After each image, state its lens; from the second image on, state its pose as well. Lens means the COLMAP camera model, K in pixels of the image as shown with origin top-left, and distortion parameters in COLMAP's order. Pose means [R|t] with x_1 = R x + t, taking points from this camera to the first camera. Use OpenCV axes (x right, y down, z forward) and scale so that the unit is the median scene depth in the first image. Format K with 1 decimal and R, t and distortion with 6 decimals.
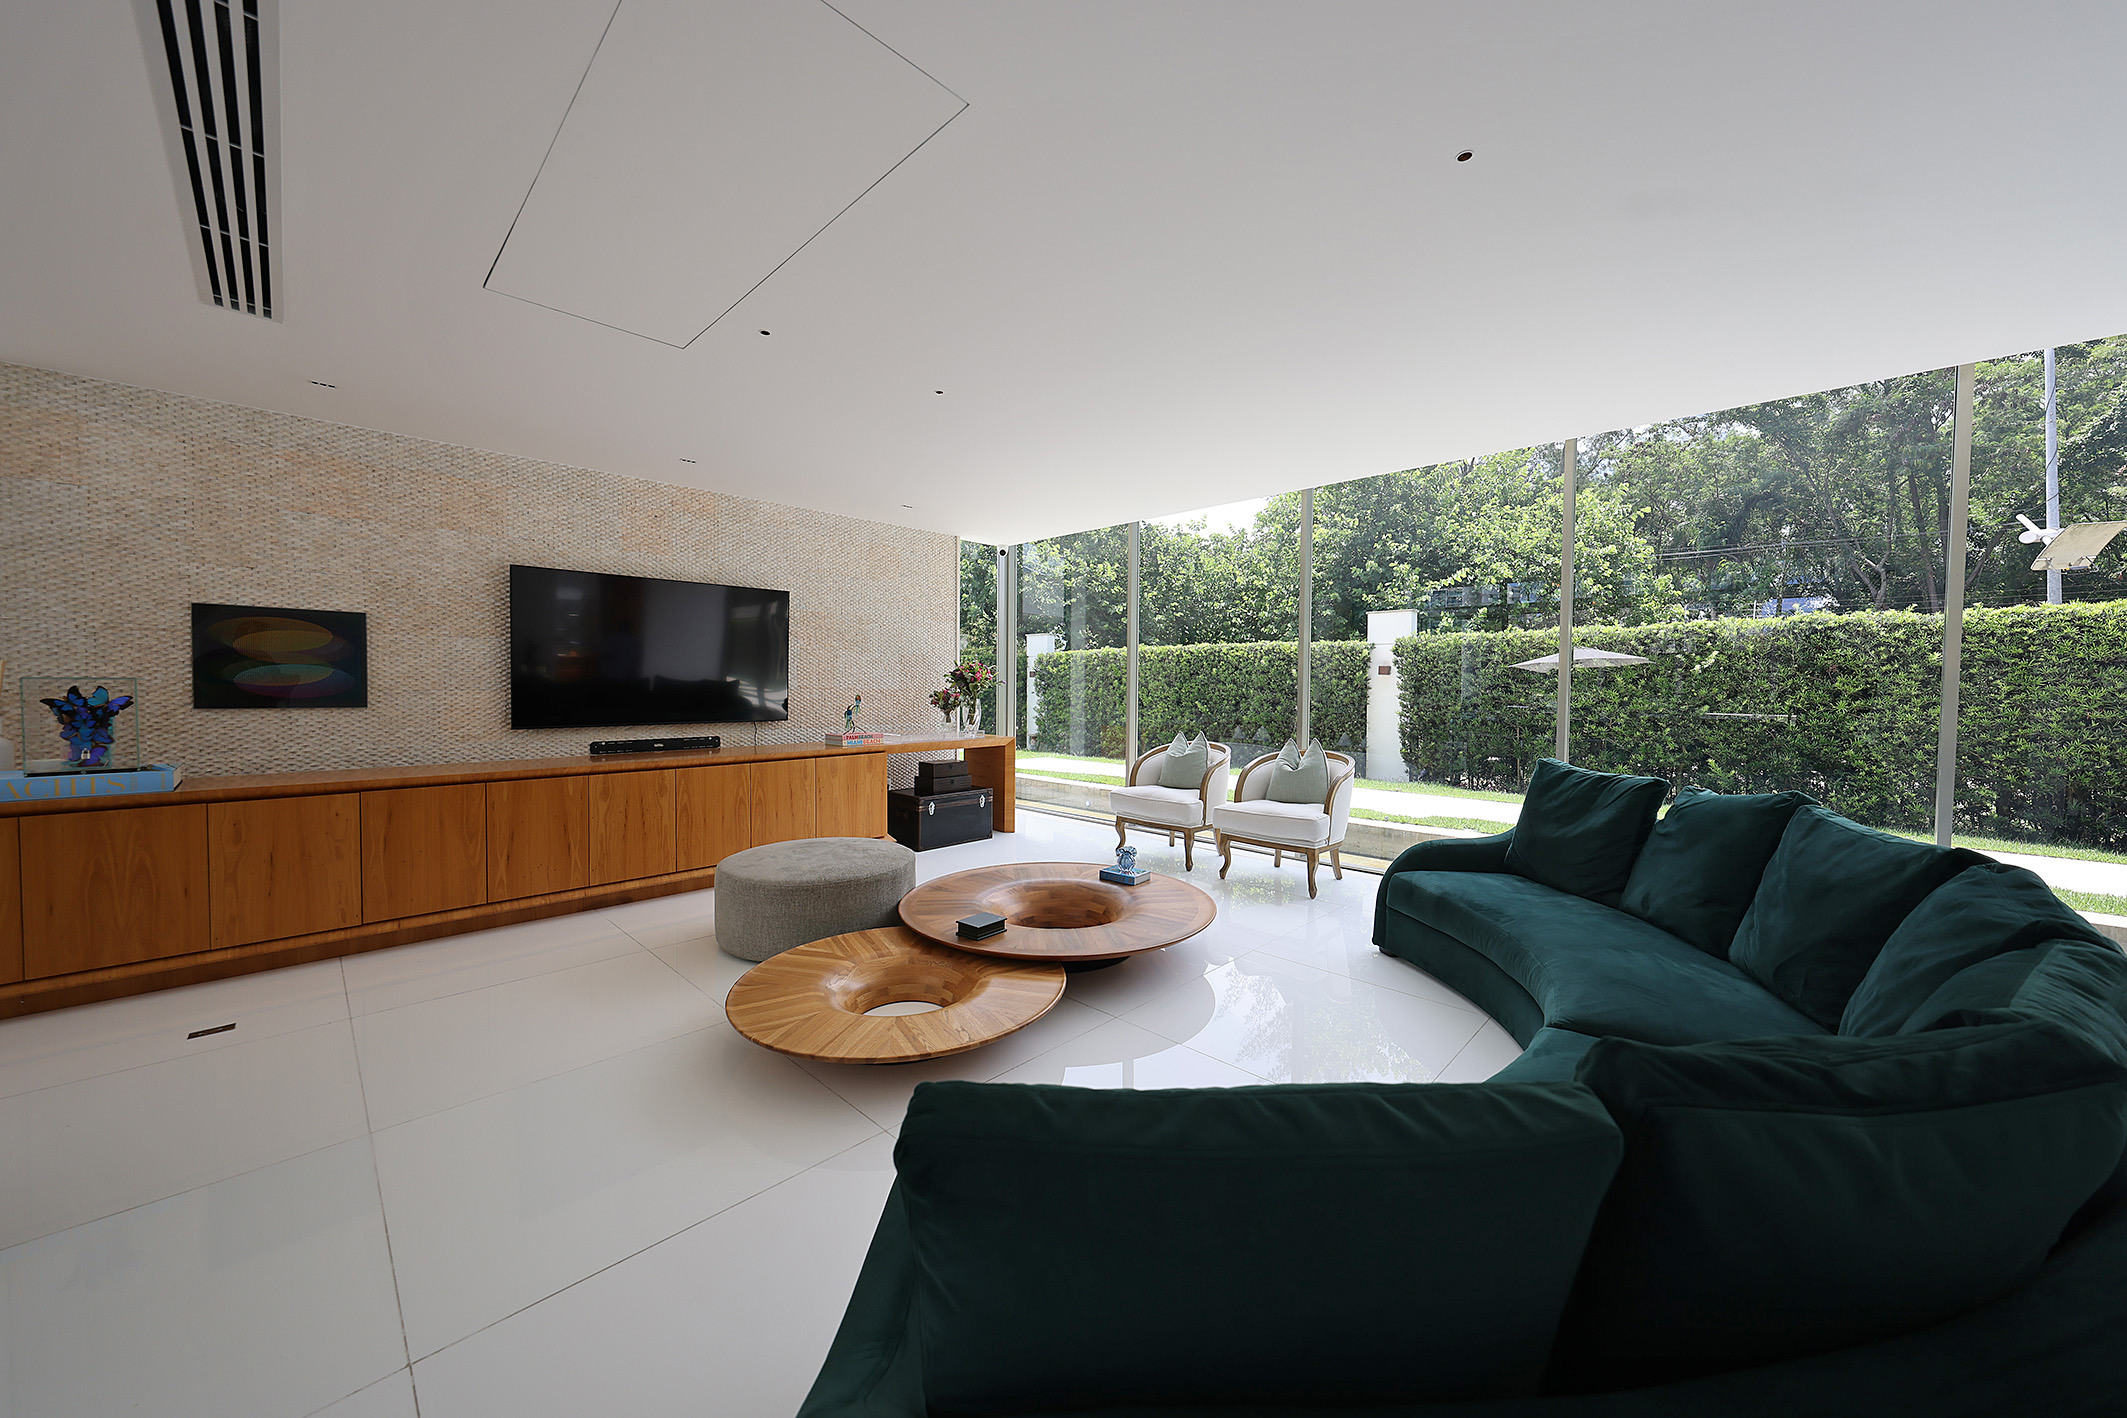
lens RADIAL K [[752.2, 0, 1063.5], [0, 752.2, 709.0], [0, 0, 1]] dist [0.001301, 0.000020]
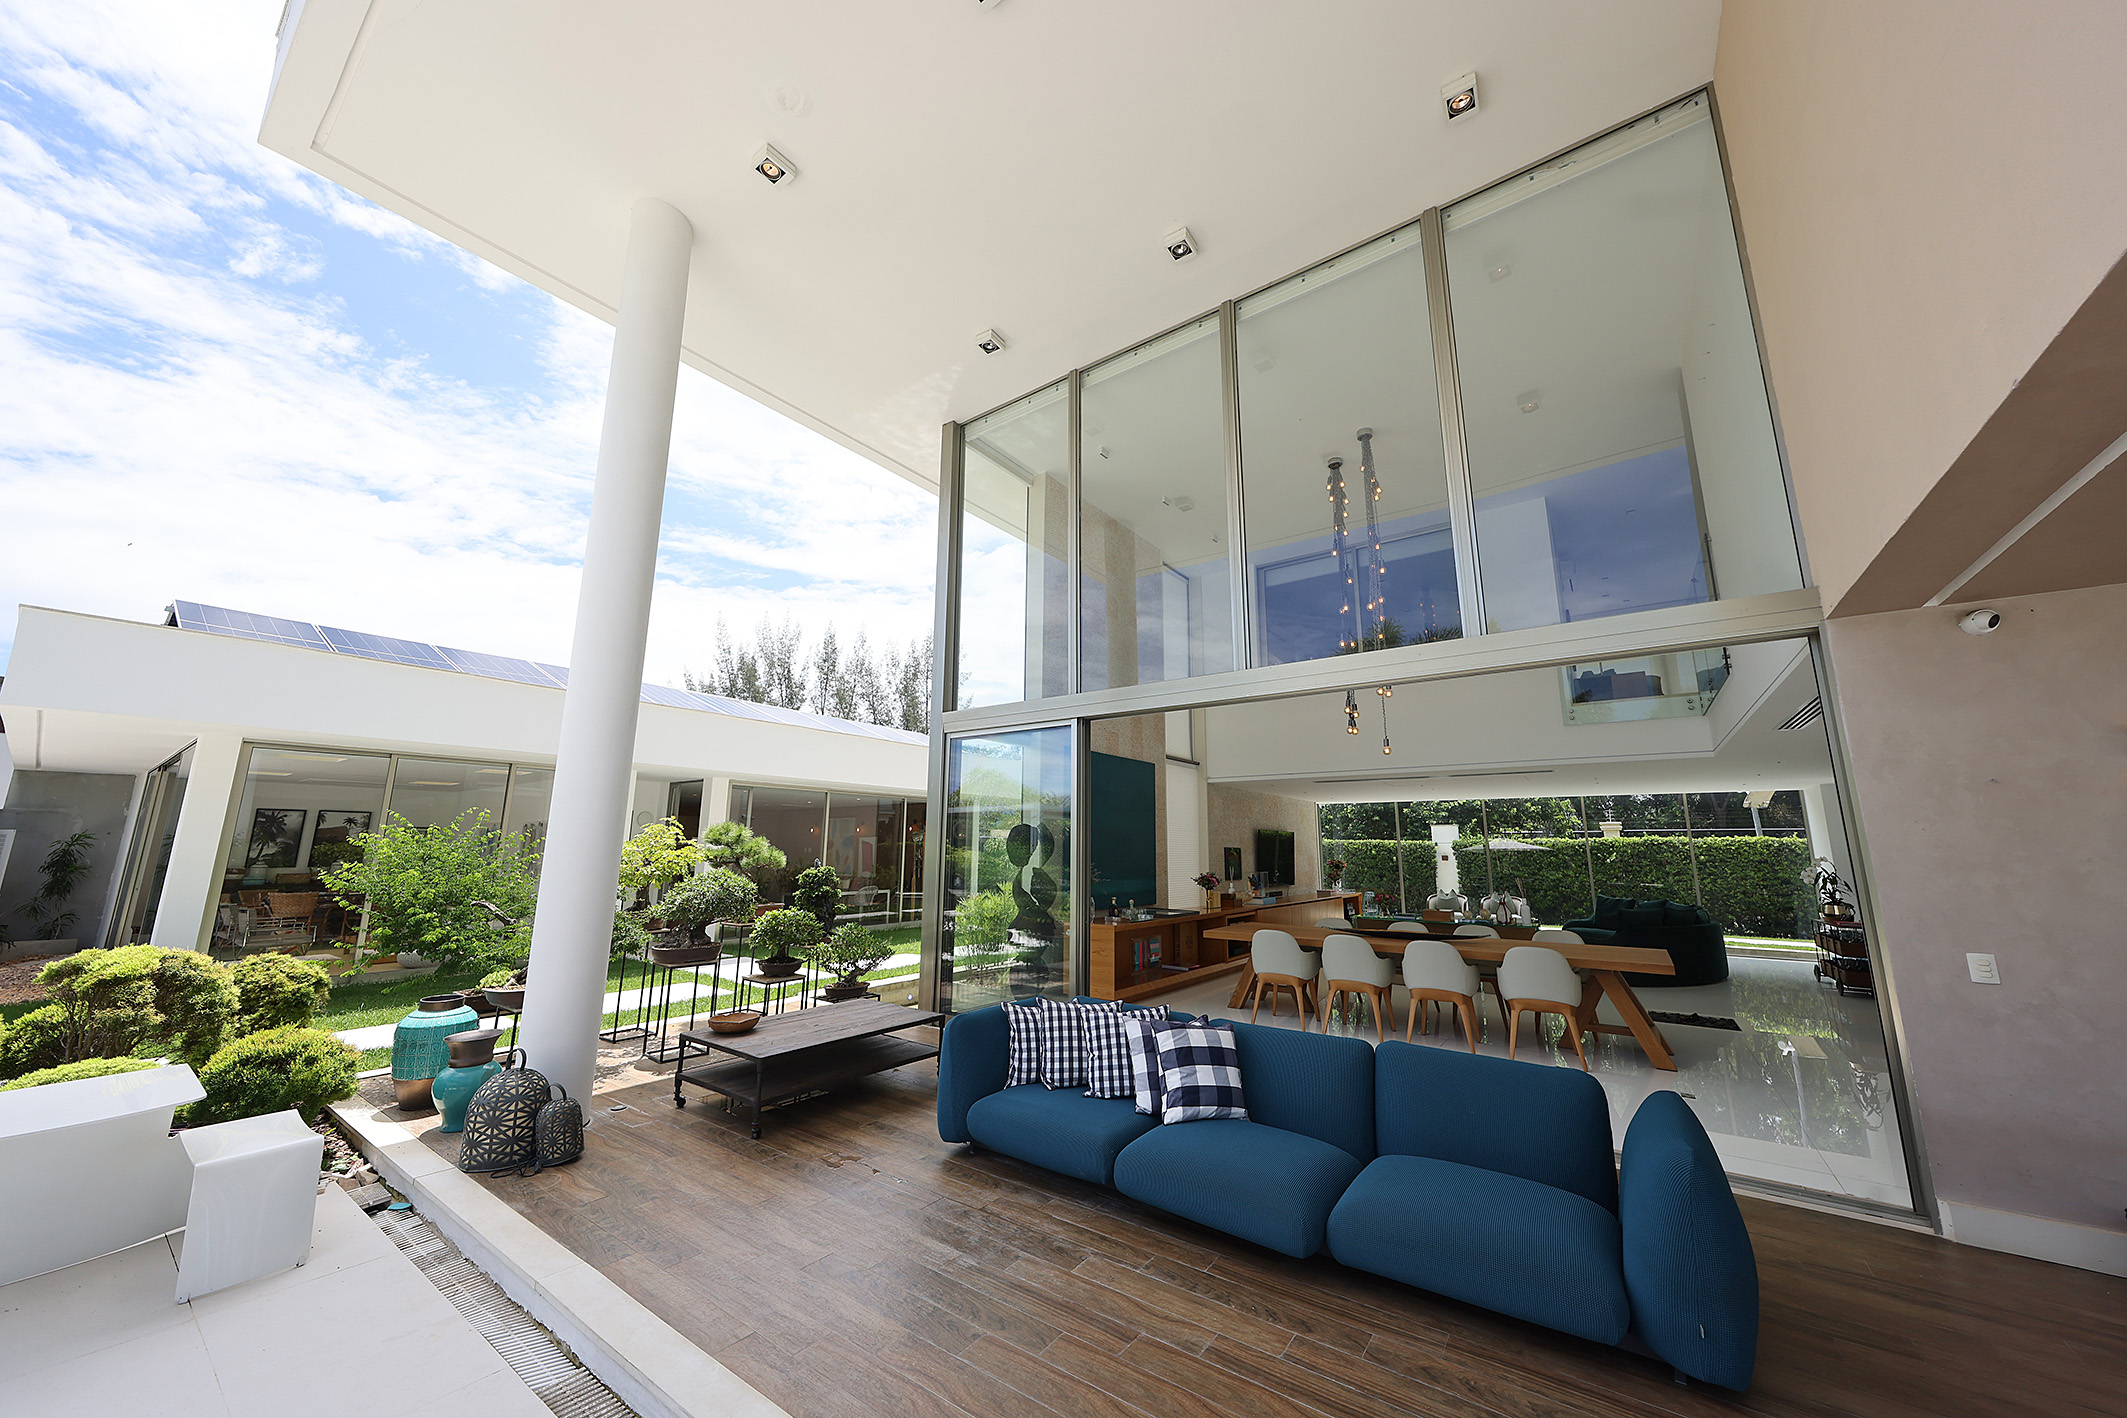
lens RADIAL K [[743.0, 0, 1063.5], [0, 743.0, 709.0], [0, 0, 1]] dist [0.014689, -0.003274]
pose [[0.990573, 0.026672, 0.134365, -0.784170], [0.004278, 0.974360, -0.224954, 0.000508], [-0.136920, 0.223408, 0.965061, -0.745292]]
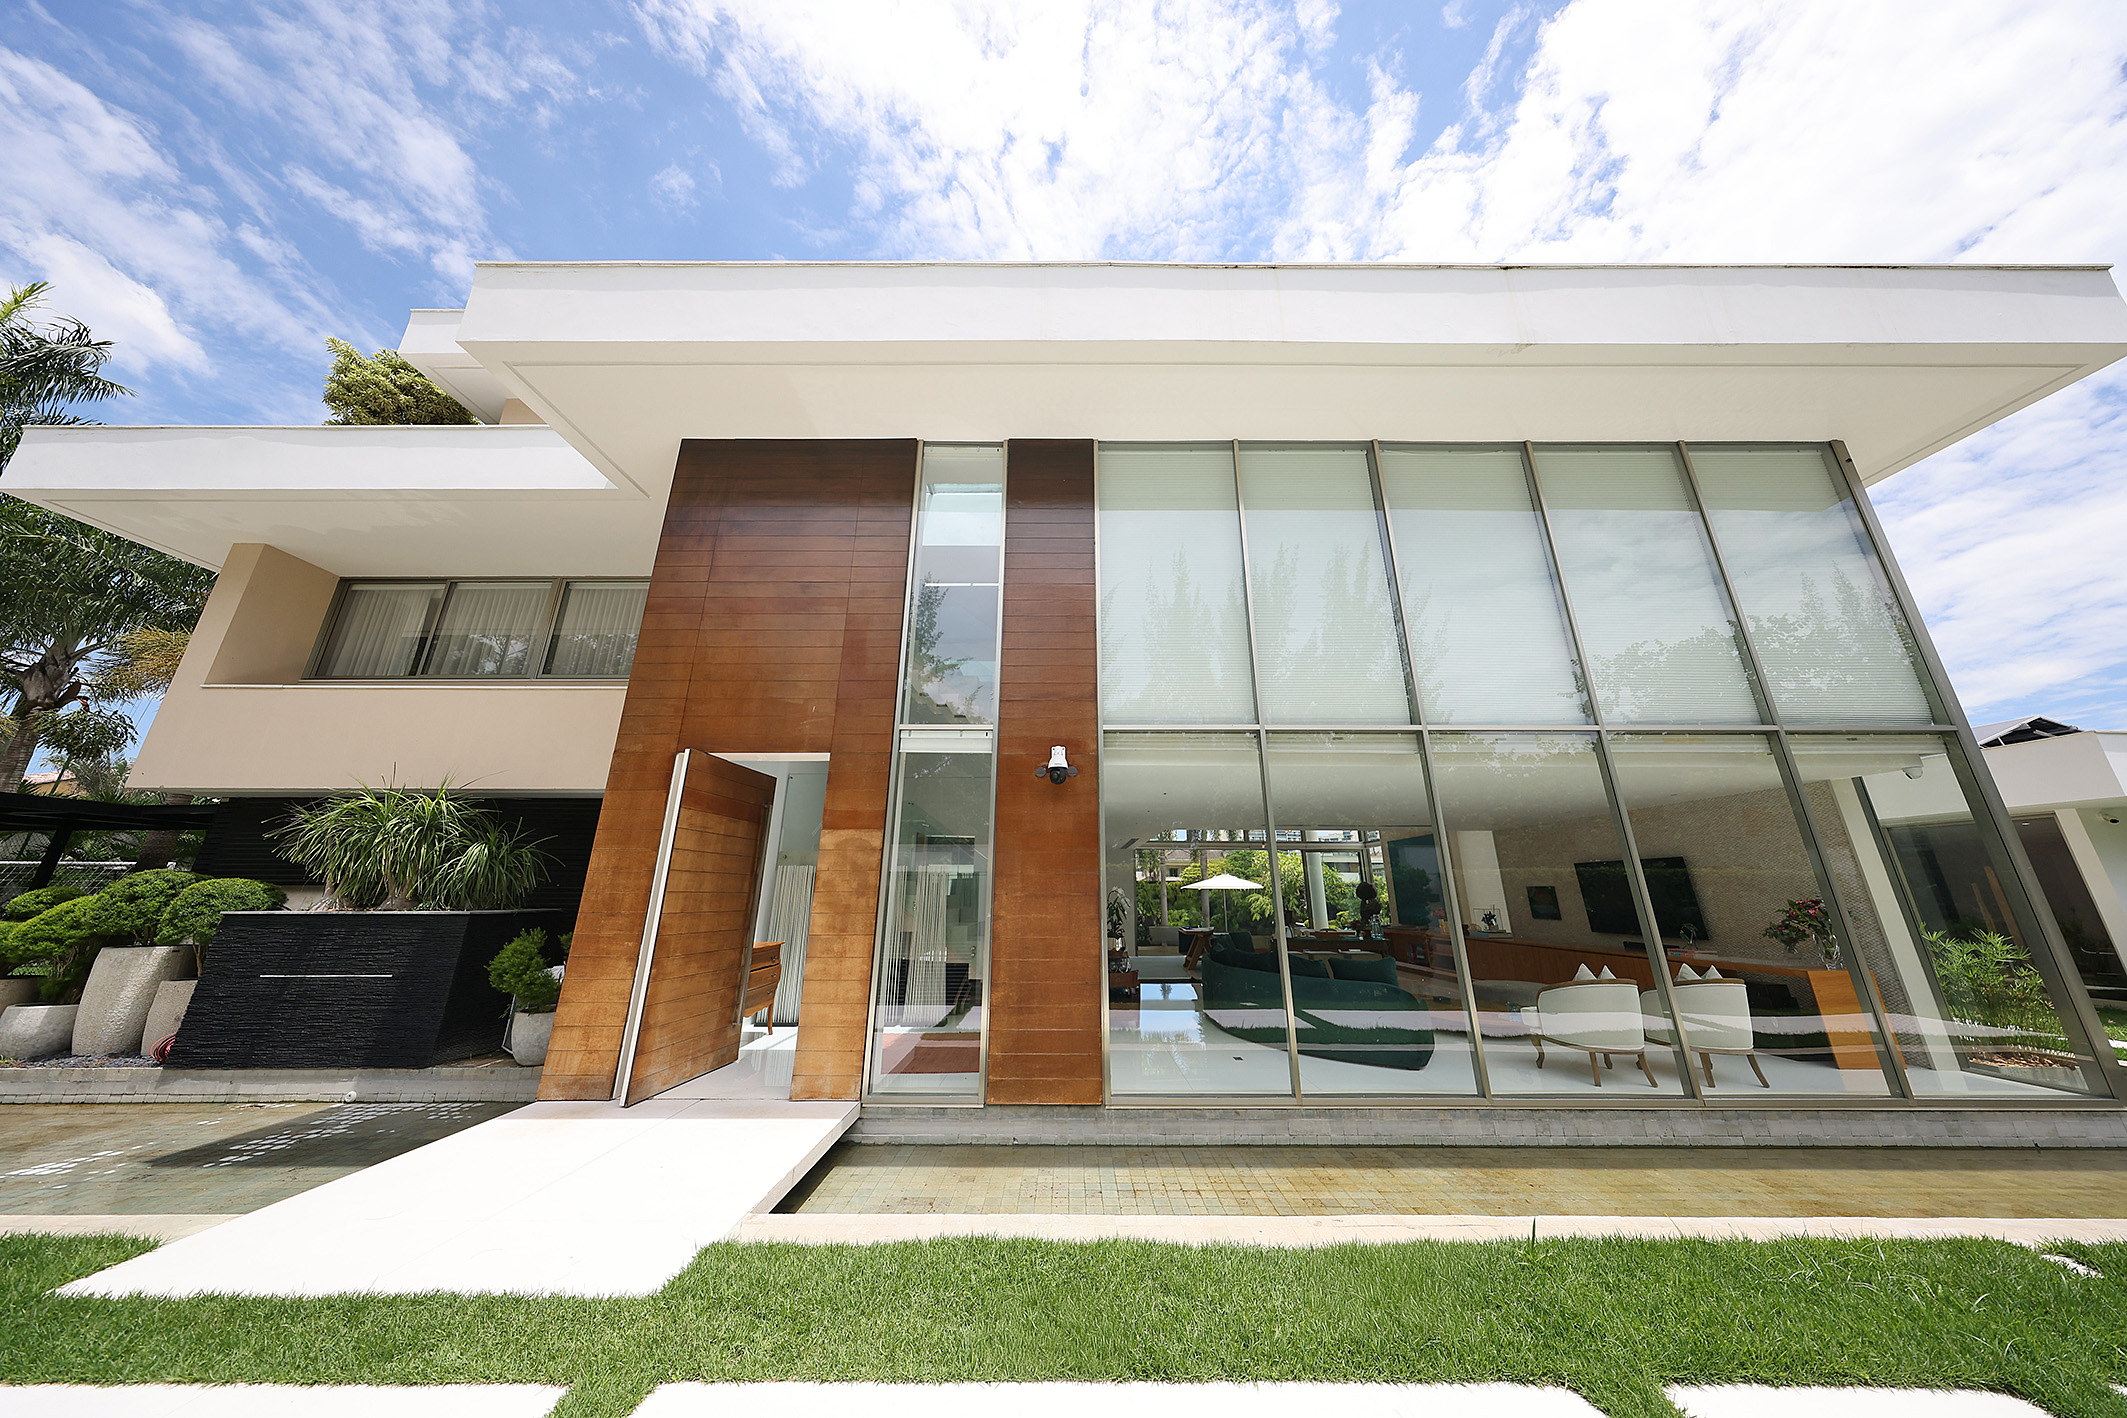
lens RADIAL K [[607.5, 0, 1057.9], [0, 607.5, 705.0], [0, 0, 1]] dist [-0.000478, -0.000033]
pose [[-0.717761, -0.219894, -0.660656, 0.877070], [-0.035269, 0.959087, -0.280906, -0.028284], [0.695396, -0.178322, -0.696151, 0.564101]]
